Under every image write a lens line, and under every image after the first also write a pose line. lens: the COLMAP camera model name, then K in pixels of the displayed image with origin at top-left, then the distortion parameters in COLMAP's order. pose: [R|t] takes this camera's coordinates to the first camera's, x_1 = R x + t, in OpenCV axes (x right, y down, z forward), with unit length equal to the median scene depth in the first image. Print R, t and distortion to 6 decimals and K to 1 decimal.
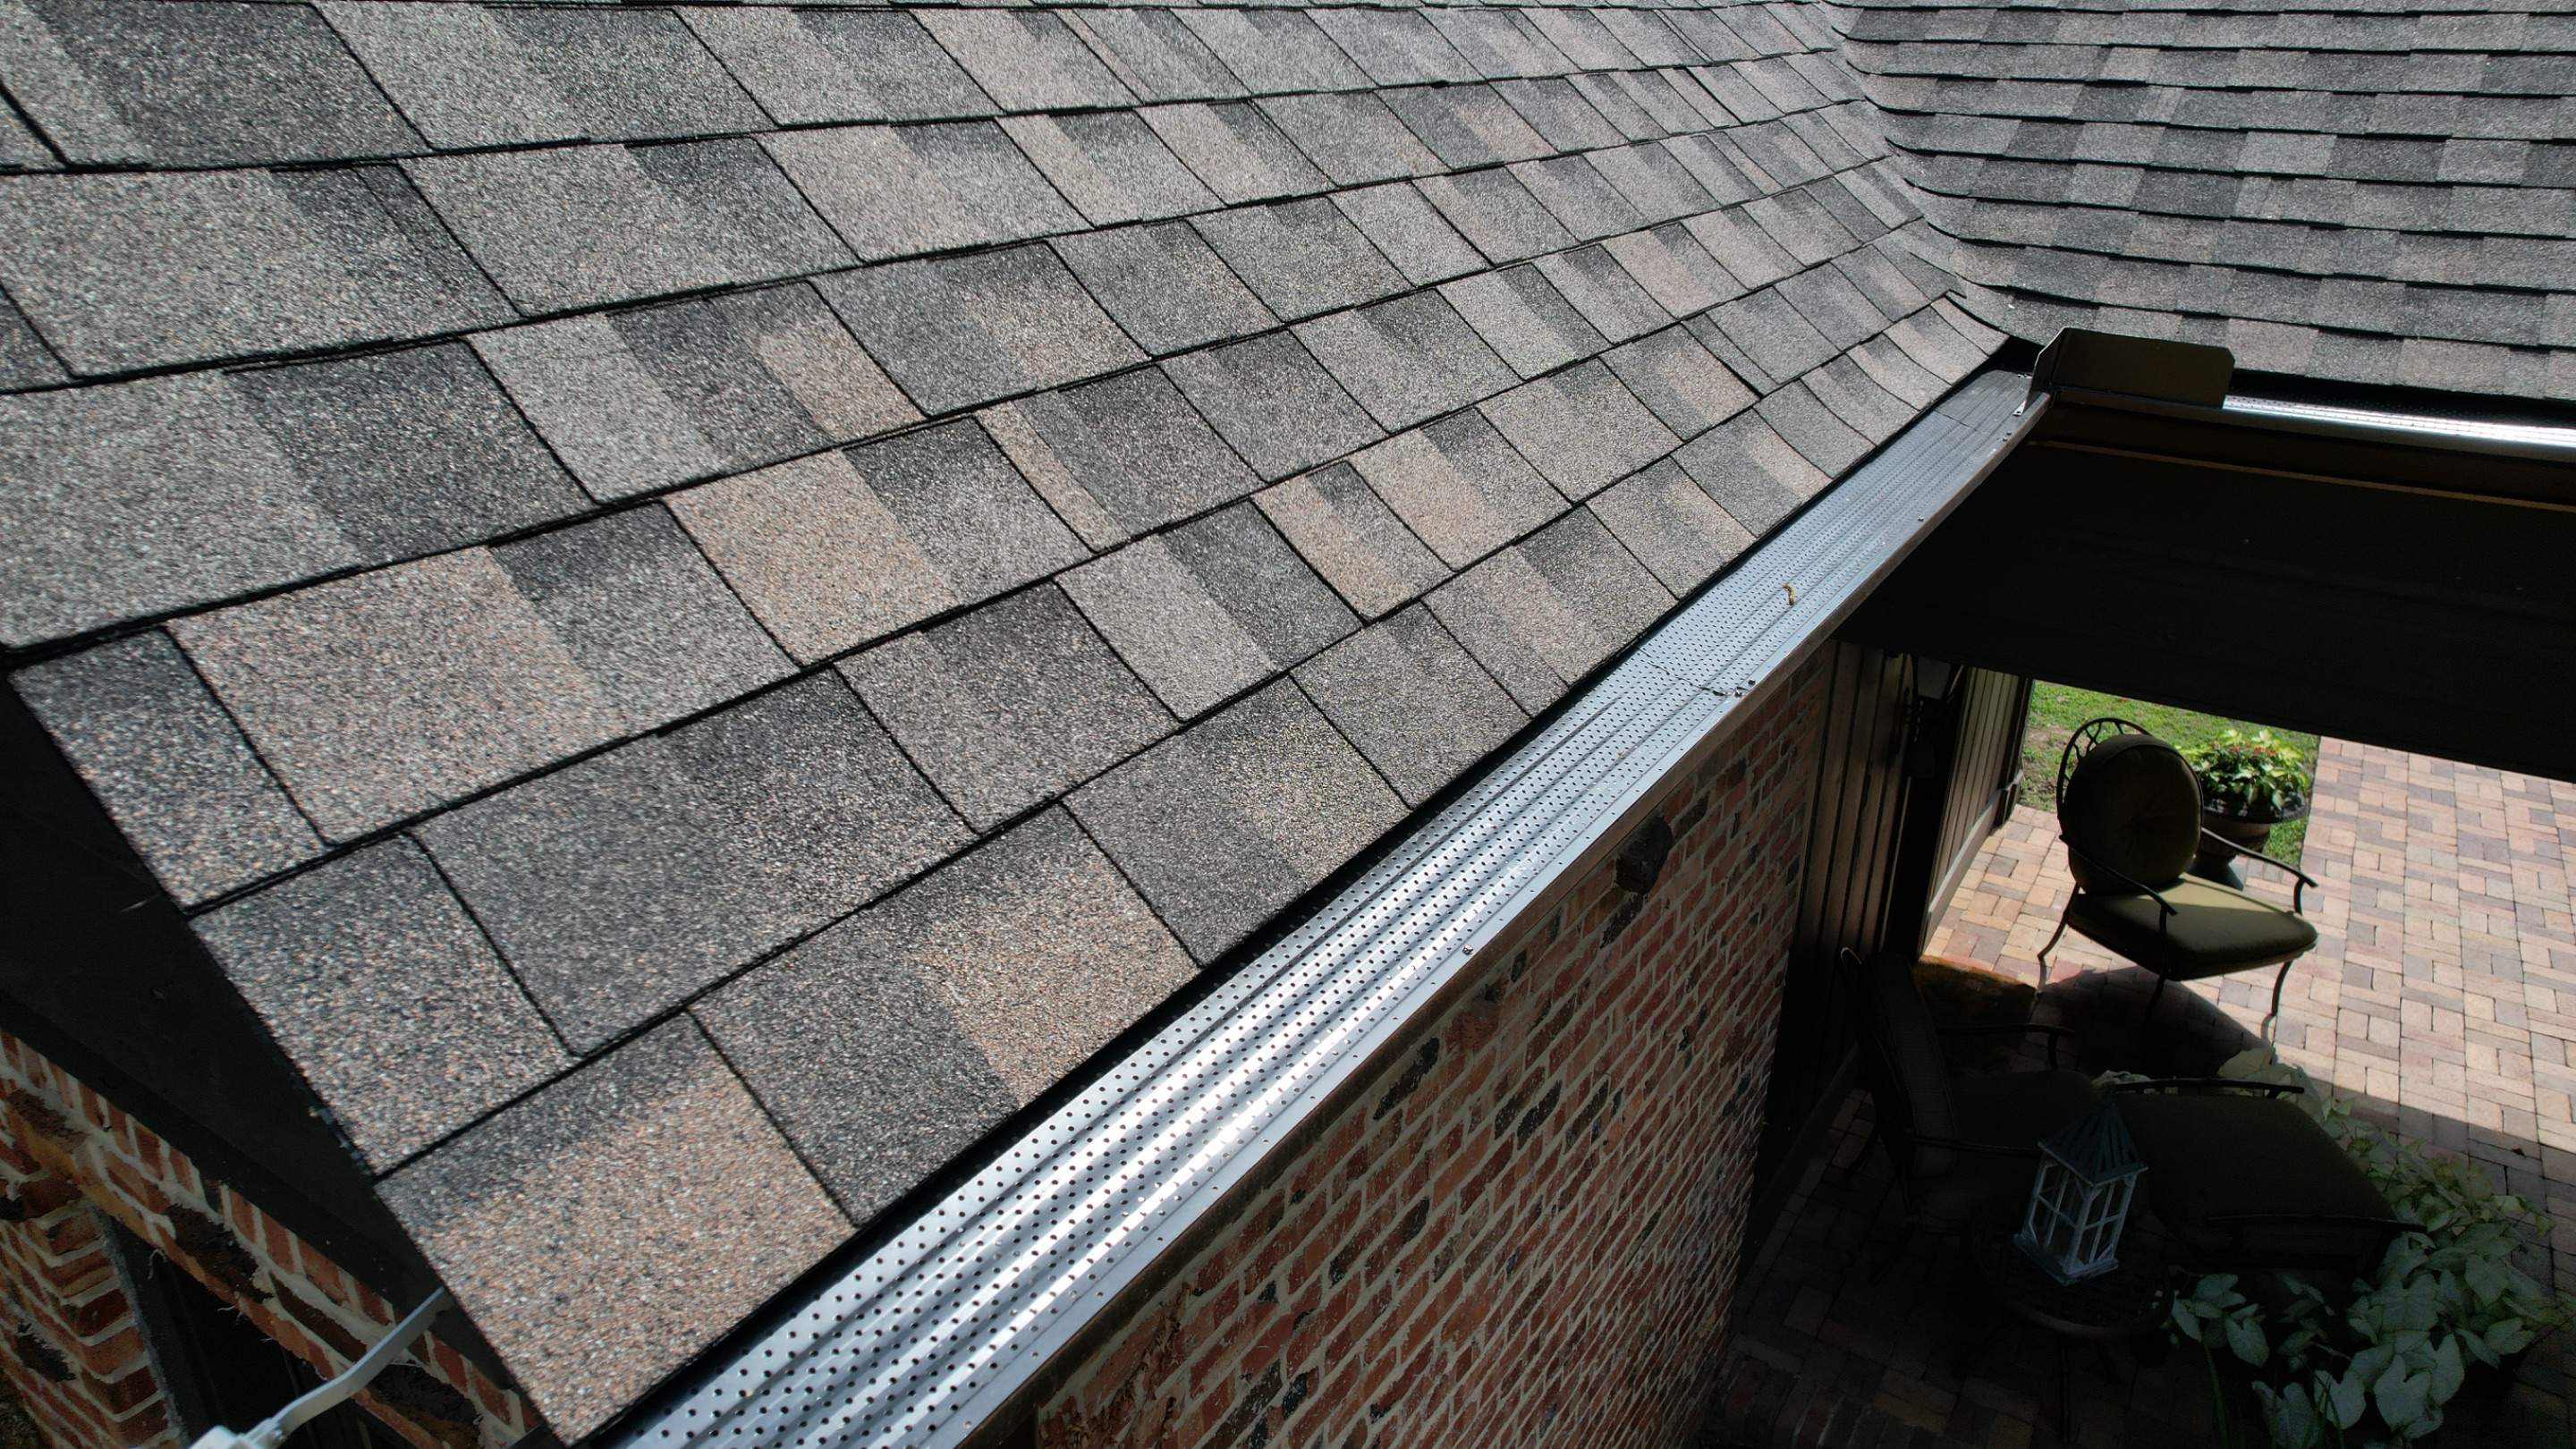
lens RADIAL K [[1668.1, 0, 1287.7], [0, 1668.1, 723.8], [0, 0, 1]] dist [-0.076024, 0.072480]
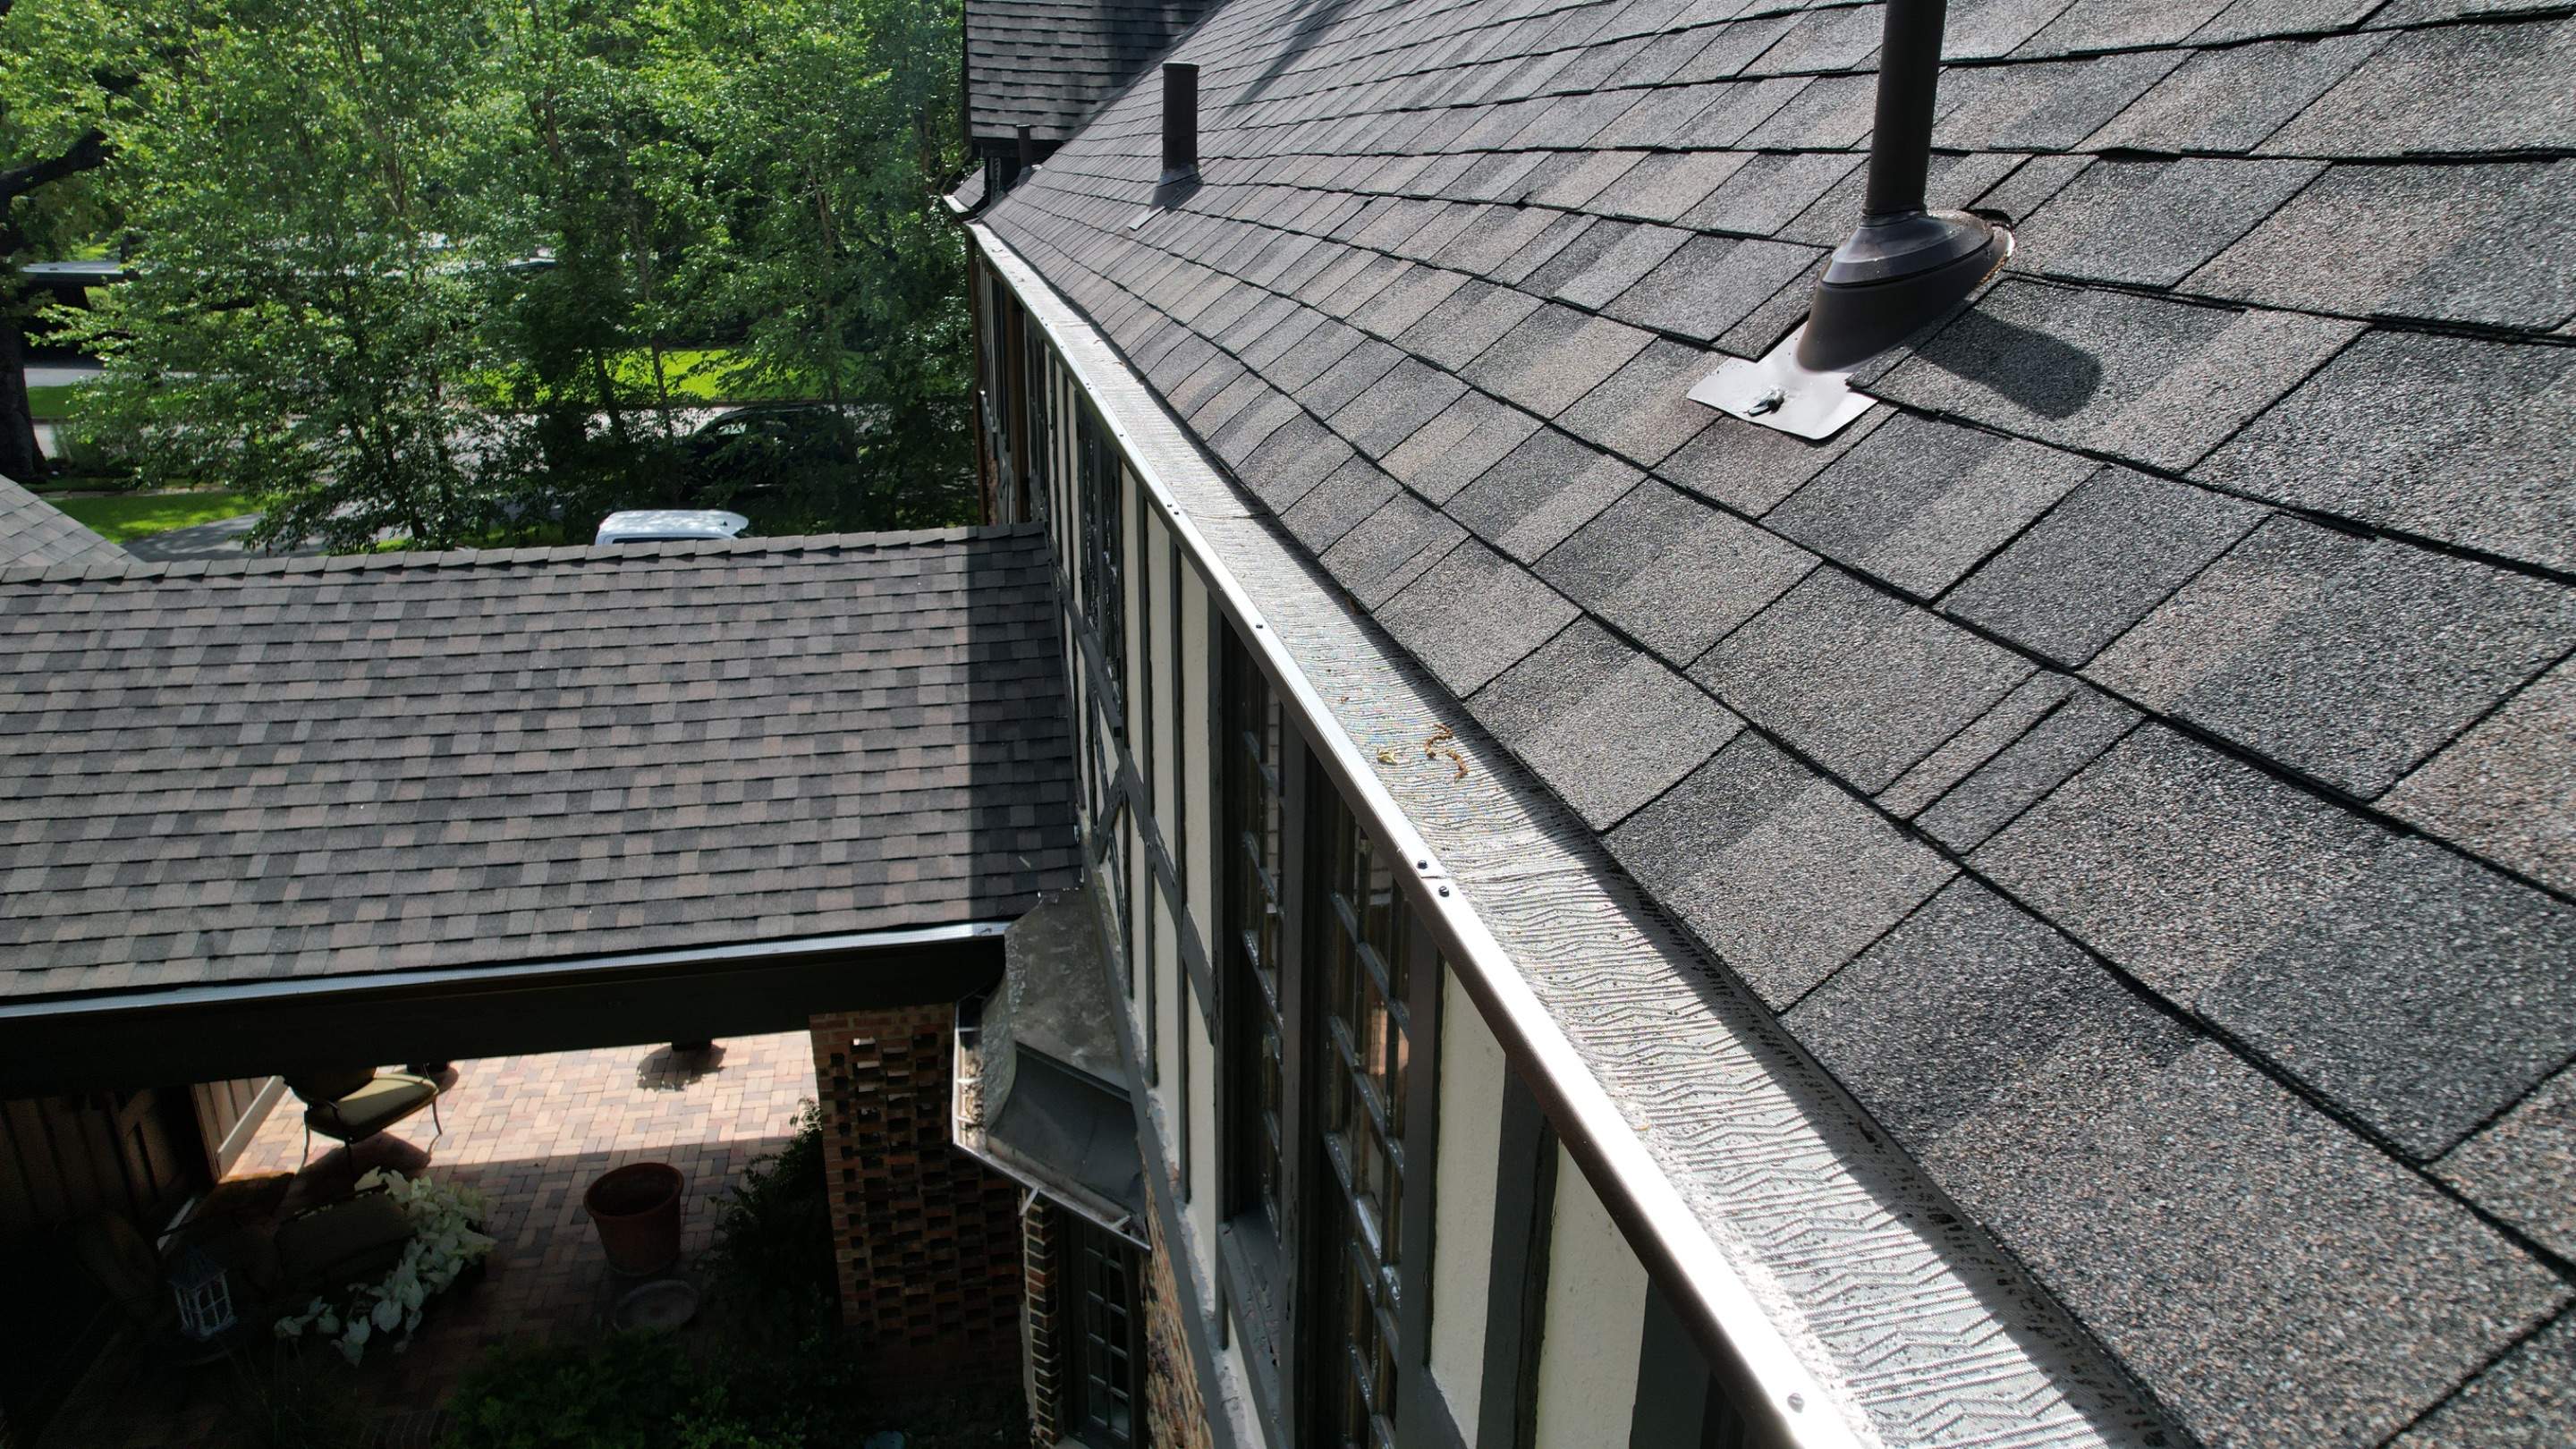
lens RADIAL K [[1668.1, 0, 1290.1], [0, 1668.1, 729.0], [0, 0, 1]] dist [-0.076024, 0.072480]
pose [[0.713952, -0.233094, 0.660258, 0.187048], [0.274491, 0.960658, 0.042332, -0.070305], [-0.644149, 0.151011, 0.749845, -1.022037]]
